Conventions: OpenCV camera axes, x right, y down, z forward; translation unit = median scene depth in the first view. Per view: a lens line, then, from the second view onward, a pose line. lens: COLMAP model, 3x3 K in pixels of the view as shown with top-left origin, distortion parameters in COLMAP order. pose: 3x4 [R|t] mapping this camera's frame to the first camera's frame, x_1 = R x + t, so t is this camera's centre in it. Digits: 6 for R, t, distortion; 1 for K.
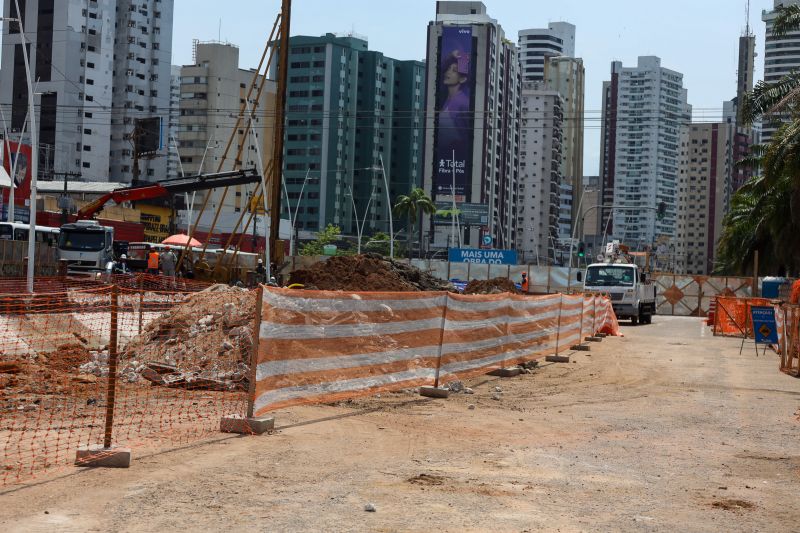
lens RADIAL K [[1607.0, 0, 400.0], [0, 1607.0, 266.5], [0, 0, 1]] dist [0.029592, -0.047896]
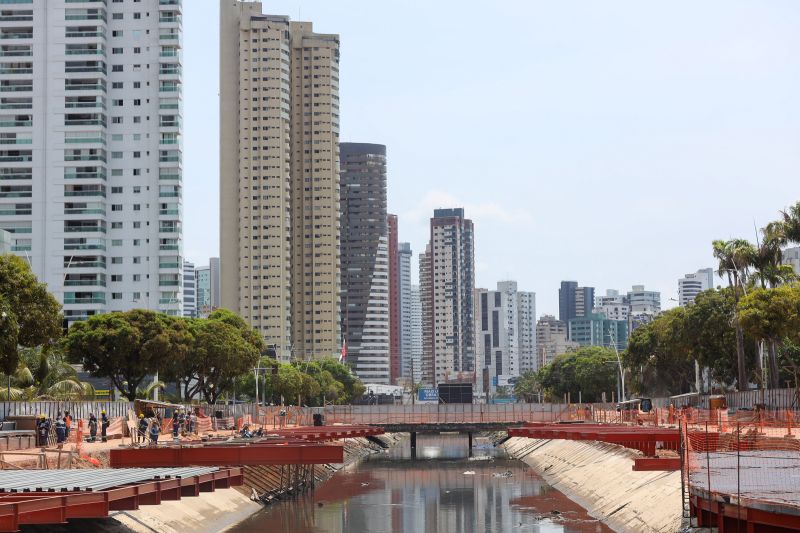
lens RADIAL K [[1607.0, 0, 400.0], [0, 1607.0, 266.5], [0, 0, 1]] dist [0.029592, -0.047896]
pose [[0.988200, -0.065274, -0.138562, 0.017617], [0.053984, 0.995025, -0.083732, -0.025064], [0.143338, 0.075264, 0.986808, -1.807330]]
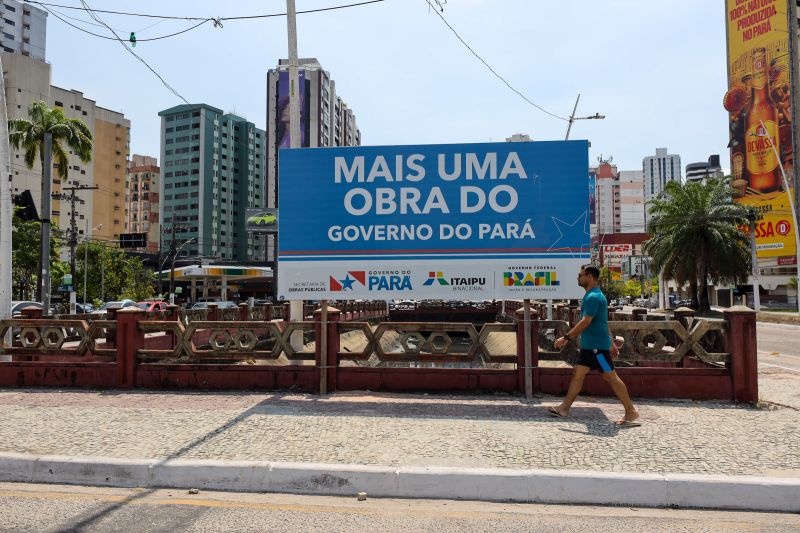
lens RADIAL K [[642.9, 0, 400.0], [0, 642.9, 266.5], [0, 0, 1]] dist [0.001882, 0.002469]
pose [[0.995070, -0.036806, 0.092093, 0.064660], [0.039863, 0.998706, -0.031573, 0.007758], [-0.090812, 0.035088, 0.995250, 0.536729]]
